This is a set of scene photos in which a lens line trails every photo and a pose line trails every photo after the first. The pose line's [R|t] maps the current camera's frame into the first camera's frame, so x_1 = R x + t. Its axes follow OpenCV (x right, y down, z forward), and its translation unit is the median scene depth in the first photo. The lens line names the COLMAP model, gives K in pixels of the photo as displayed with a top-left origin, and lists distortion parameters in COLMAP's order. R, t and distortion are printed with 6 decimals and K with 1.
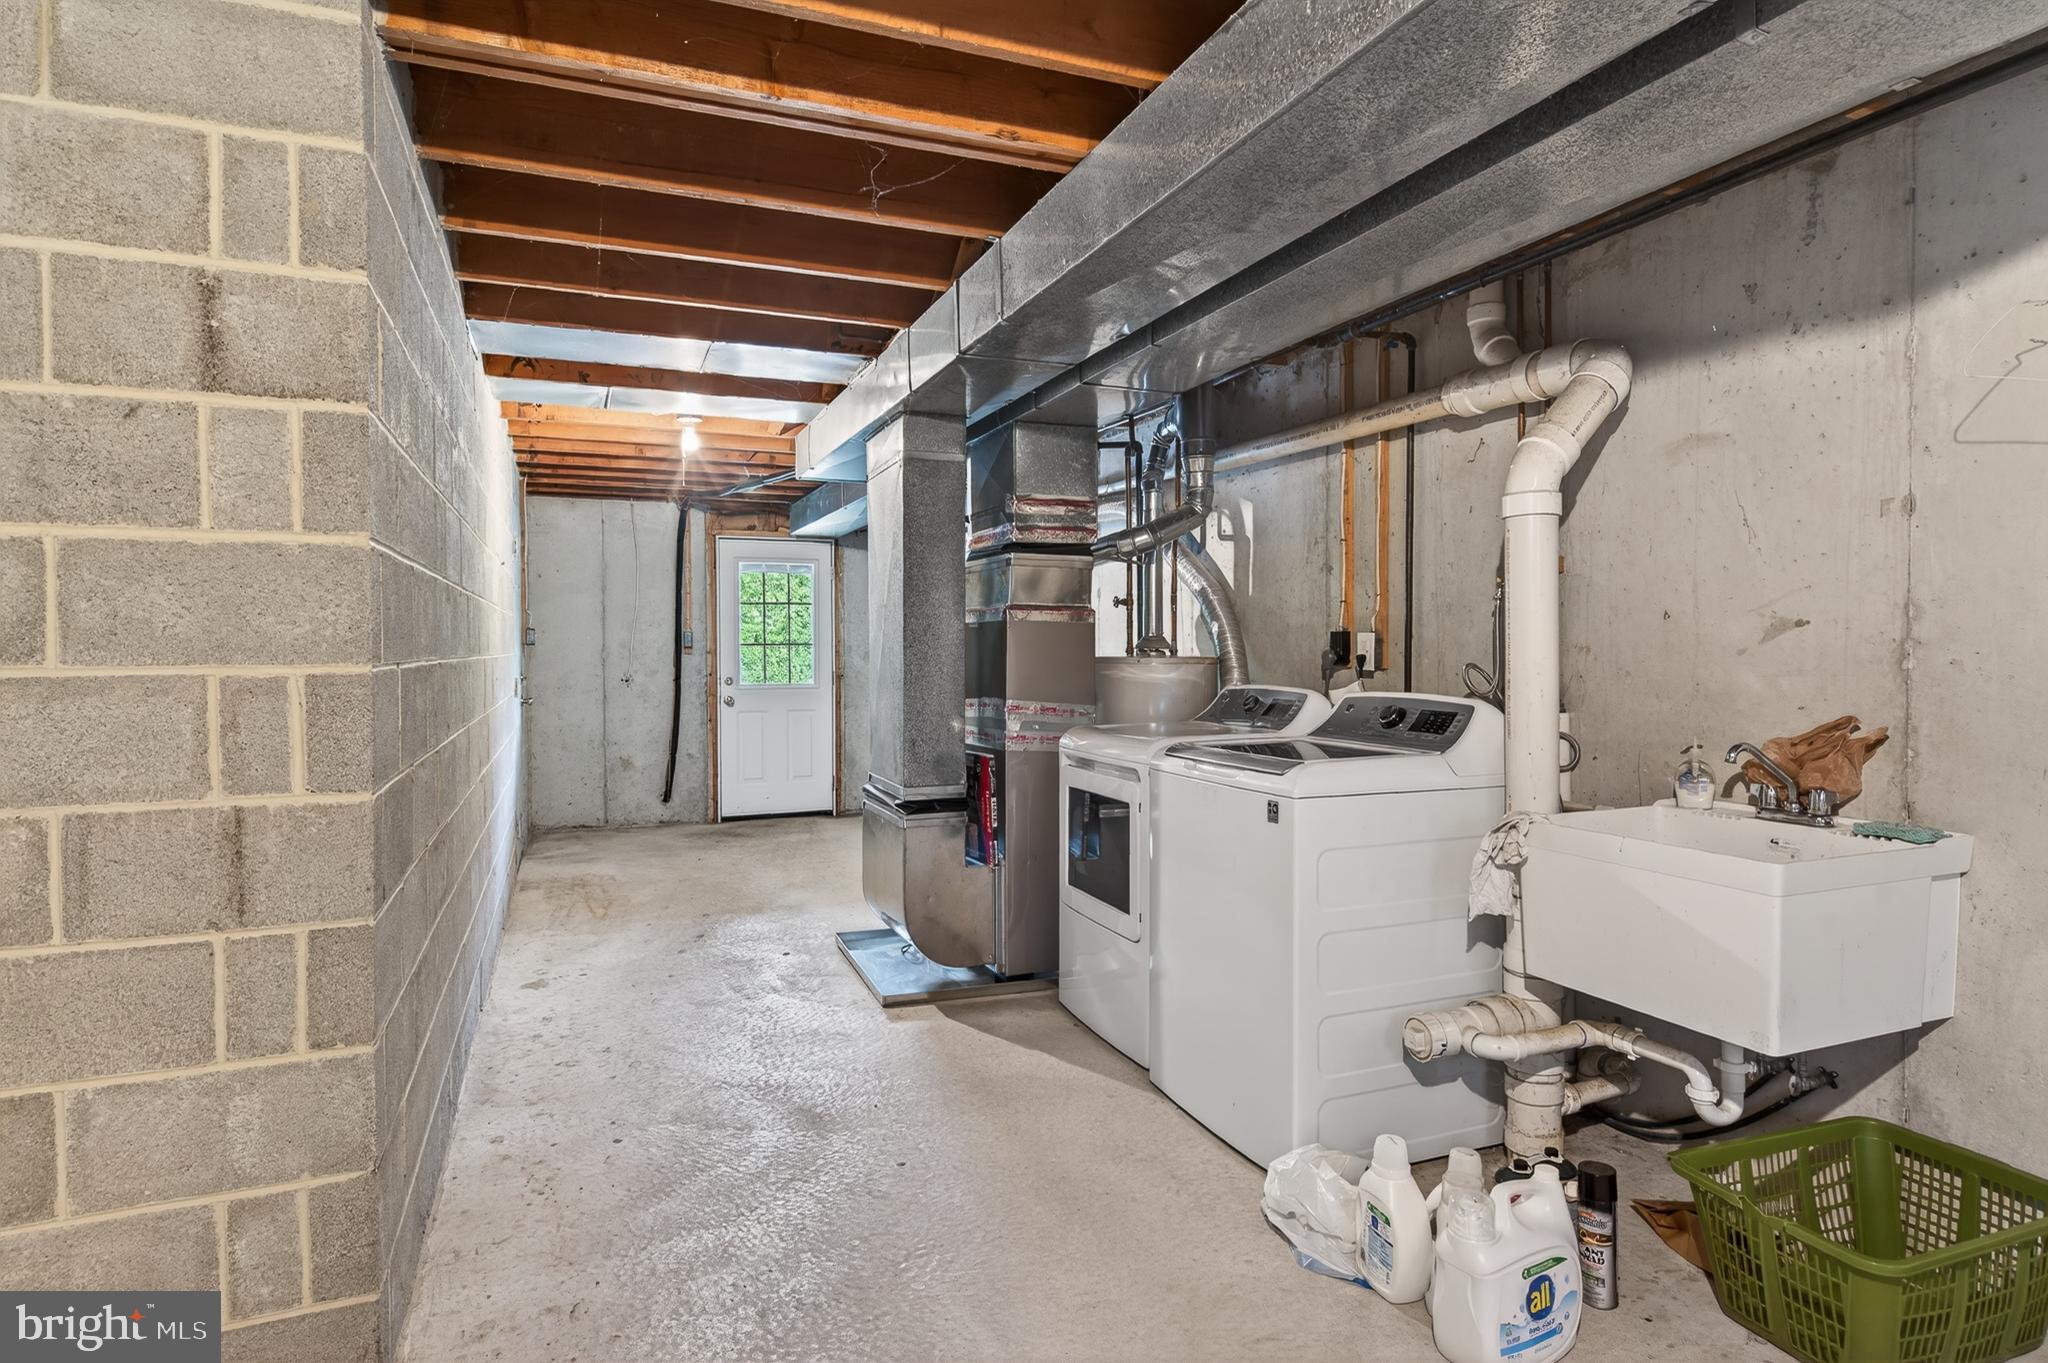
lens RADIAL K [[1117.5, 0, 1026.1], [0, 1117.5, 671.3], [0, 0, 1]] dist [-0.001816, -0.001258]
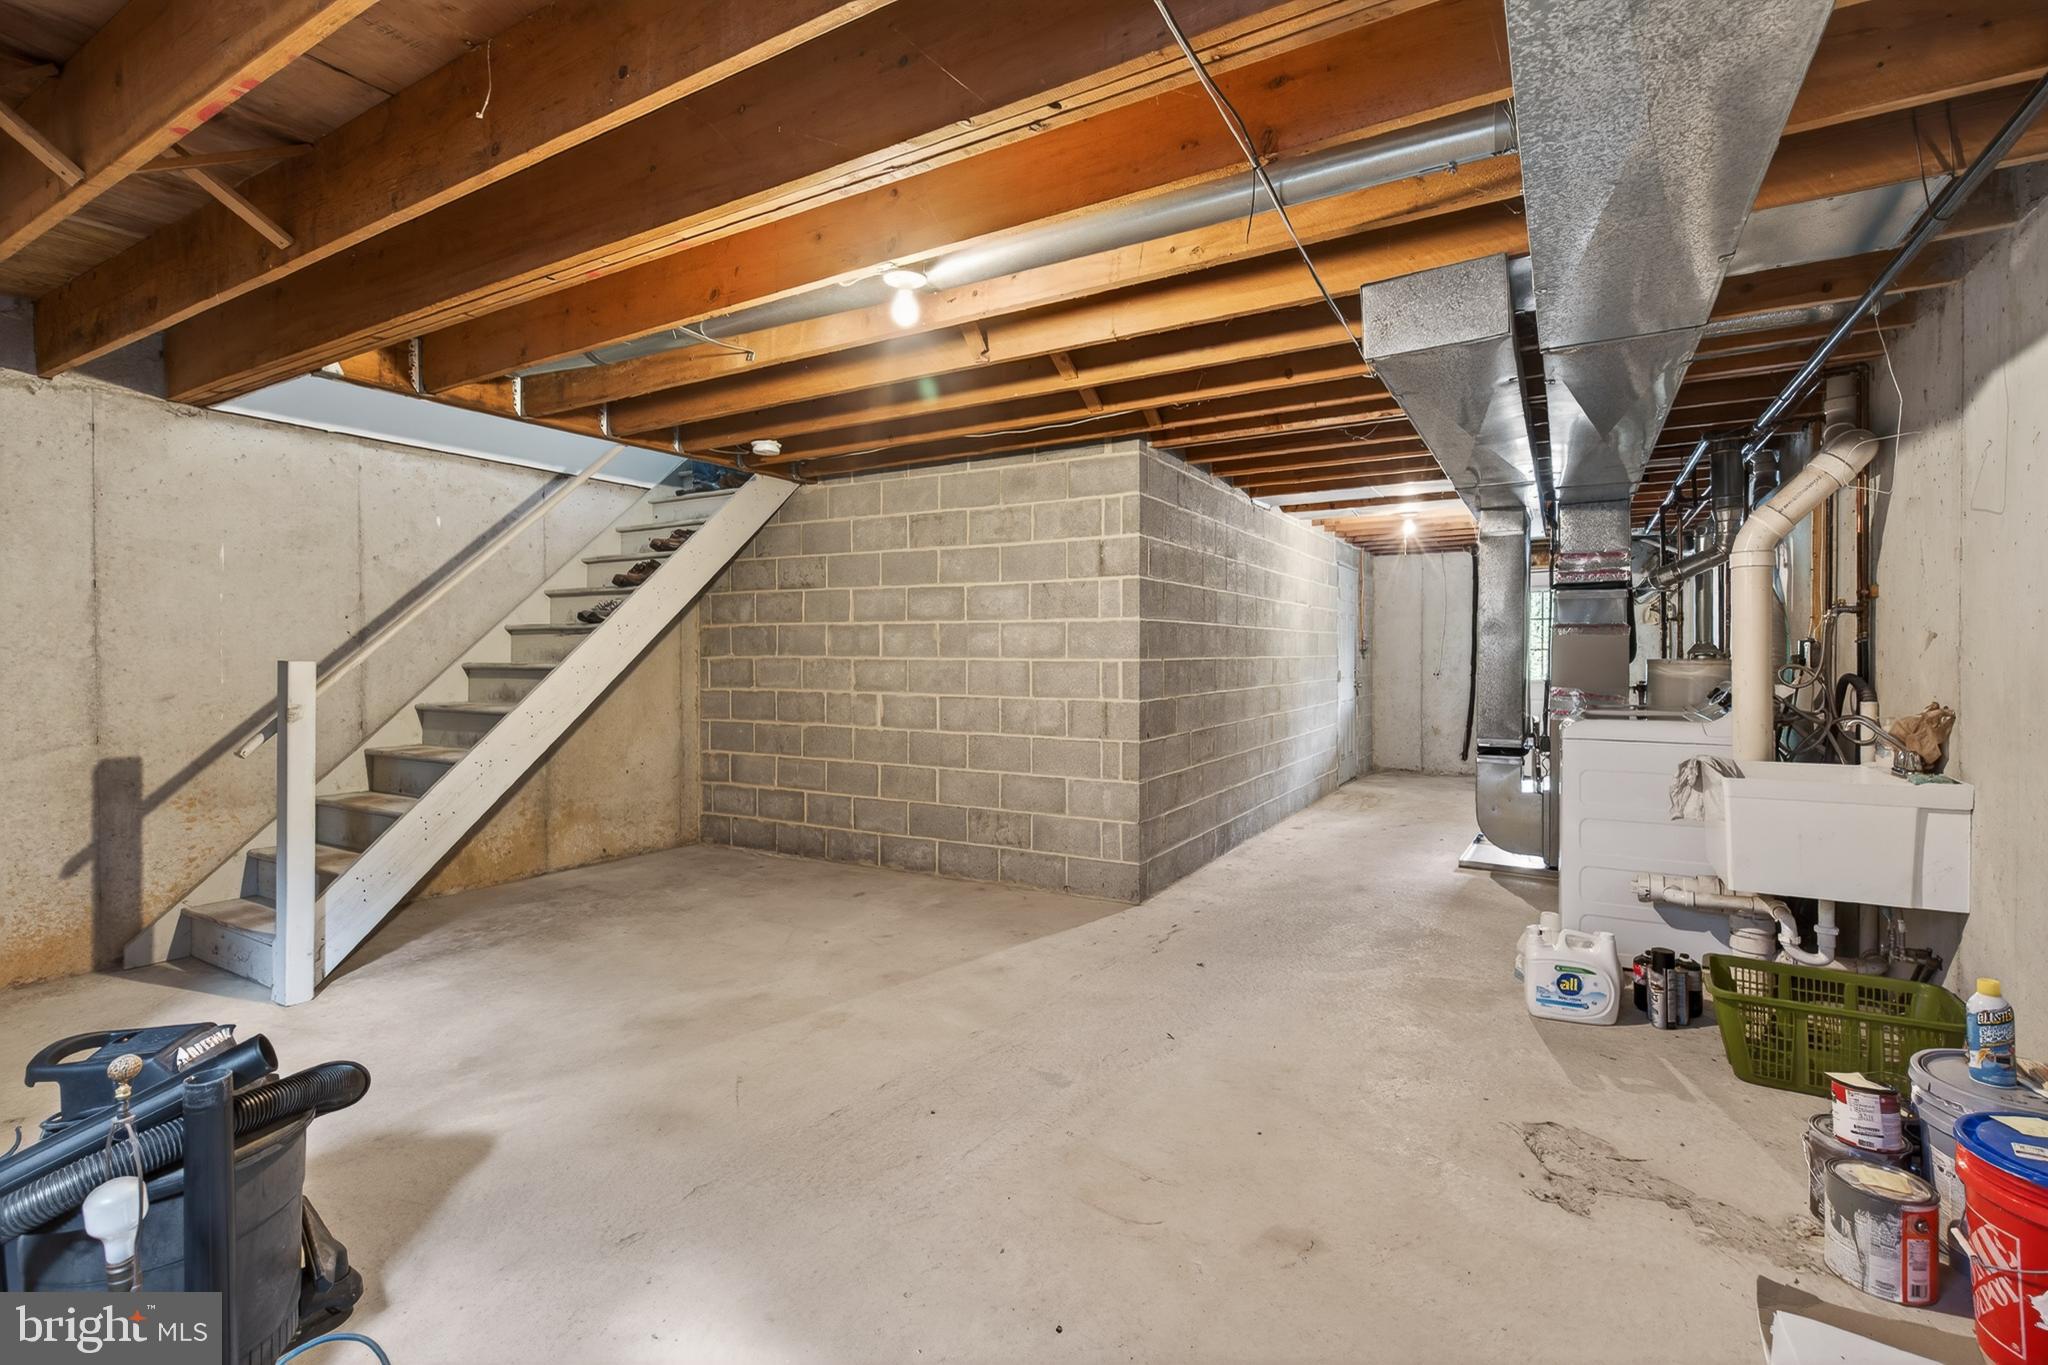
lens RADIAL K [[929.4, 0, 1024.9], [0, 929.4, 666.9], [0, 0, 1]] dist [0.002205, 0.001062]
pose [[0.606296, 0.010474, -0.795170, 1.313004], [-0.015179, 0.999884, 0.001597, 0.018825], [0.795095, 0.011101, 0.606384, -0.844305]]
